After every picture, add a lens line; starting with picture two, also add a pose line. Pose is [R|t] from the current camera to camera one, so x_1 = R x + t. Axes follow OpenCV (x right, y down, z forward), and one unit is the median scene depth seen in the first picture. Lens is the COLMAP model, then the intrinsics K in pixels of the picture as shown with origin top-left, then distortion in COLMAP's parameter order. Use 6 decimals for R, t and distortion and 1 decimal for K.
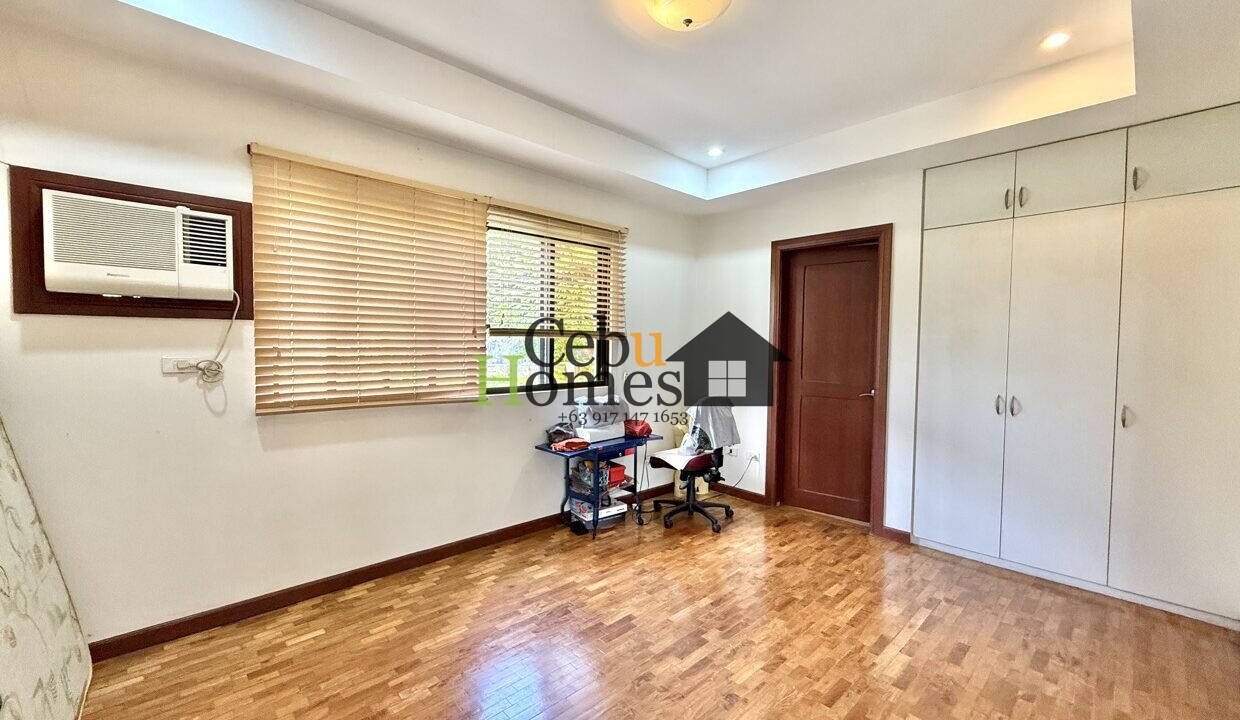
lens RADIAL K [[491.4, 0, 618.2], [0, 491.4, 360.2], [0, 0, 1]] dist [-0.002327, -0.000273]
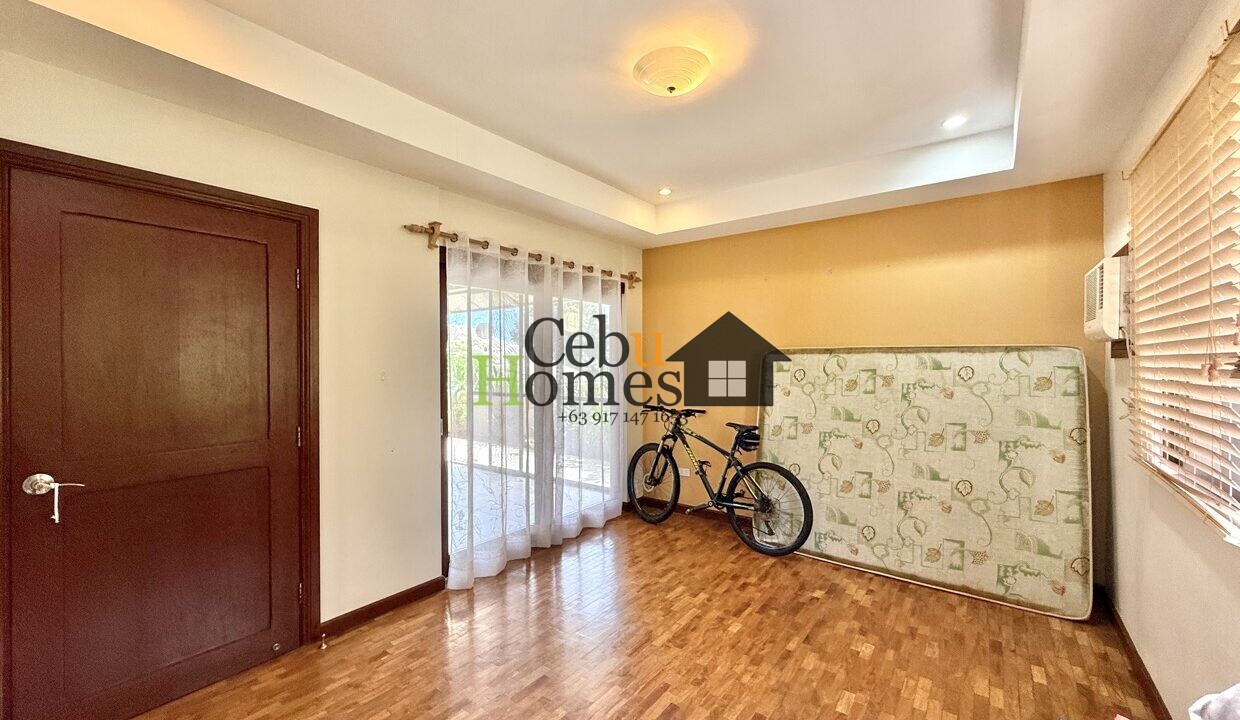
lens RADIAL K [[491.4, 0, 620.1], [0, 491.4, 361.4], [0, 0, 1]] dist [-0.002327, -0.000273]
pose [[-0.984618, -0.007371, -0.174565, 0.386688], [-0.013043, 0.999423, 0.031373, -0.095032], [0.174233, 0.033167, -0.984146, 1.831539]]
